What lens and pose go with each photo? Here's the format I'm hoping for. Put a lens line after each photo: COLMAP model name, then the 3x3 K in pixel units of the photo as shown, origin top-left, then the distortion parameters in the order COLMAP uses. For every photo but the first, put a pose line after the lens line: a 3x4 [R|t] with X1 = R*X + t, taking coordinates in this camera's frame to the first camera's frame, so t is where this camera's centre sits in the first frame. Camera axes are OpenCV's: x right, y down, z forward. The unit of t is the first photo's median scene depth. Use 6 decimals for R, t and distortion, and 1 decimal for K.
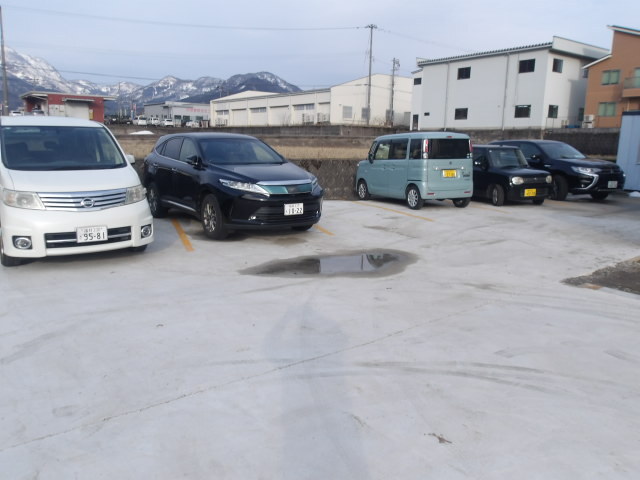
lens RADIAL K [[528.7, 0, 319.0], [0, 528.7, 241.2], [0, 0, 1]] dist [0.018157, -0.029520]
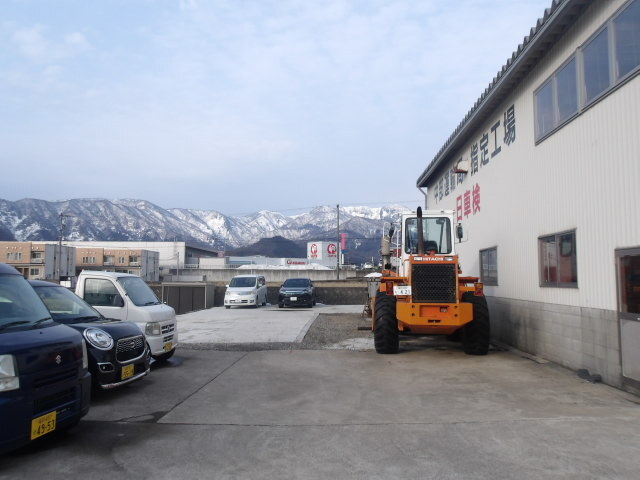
lens RADIAL K [[528.7, 0, 318.4], [0, 528.7, 240.1], [0, 0, 1]] dist [0.018157, -0.029520]
pose [[0.778577, -0.068251, -0.623826, 0.358764], [-0.098960, 0.968278, -0.229445, 0.055044], [0.619697, 0.240374, 0.747125, -0.252867]]
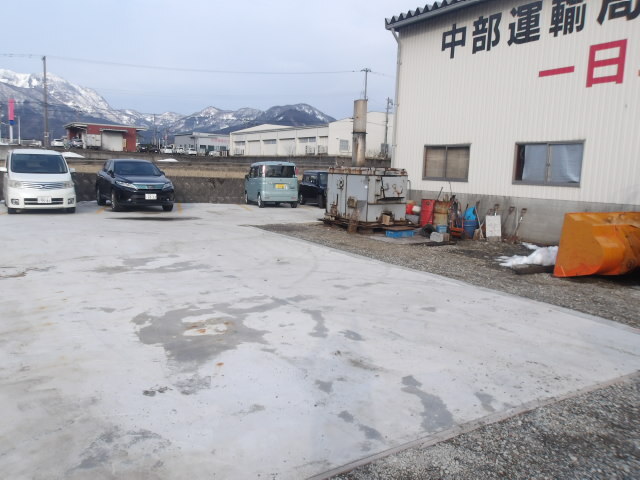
lens RADIAL K [[528.7, 0, 319.6], [0, 528.7, 241.2], [0, 0, 1]] dist [0.018157, -0.029520]
pose [[0.997659, 0.026641, -0.062989, 0.114019], [-0.030114, 0.998041, -0.054846, 0.031591], [0.061404, 0.056614, 0.996506, -0.152580]]
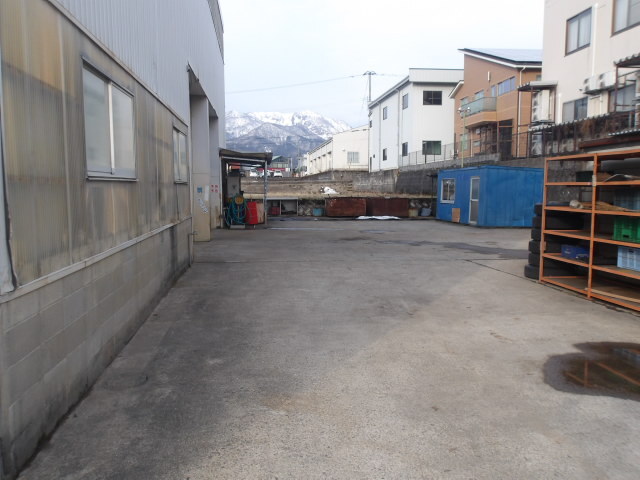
lens RADIAL K [[528.7, 0, 320.8], [0, 528.7, 237.8], [0, 0, 1]] dist [0.018157, -0.029520]
pose [[0.871106, 0.019798, -0.490695, 0.736062], [-0.065709, 0.994901, -0.076508, -0.011567], [0.486678, 0.098890, 0.867966, 0.148881]]
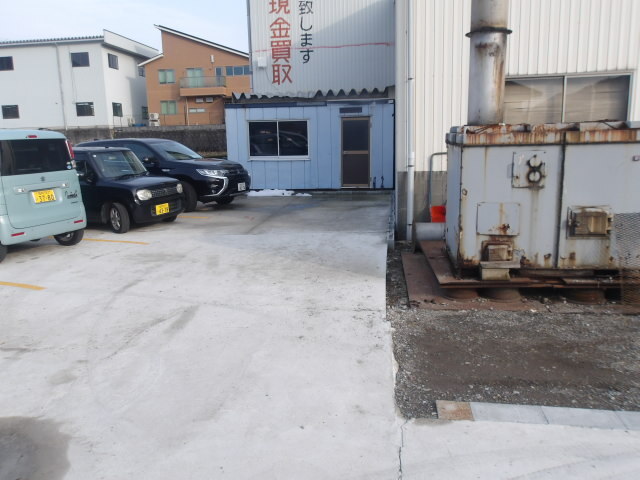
lens RADIAL K [[528.7, 0, 318.9], [0, 528.7, 236.3], [0, 0, 1]] dist [0.018157, -0.029520]
pose [[0.710616, -0.158193, 0.685565, 0.010766], [0.164752, 0.984718, 0.056450, -0.015360], [-0.684019, 0.072833, 0.725819, 0.081797]]
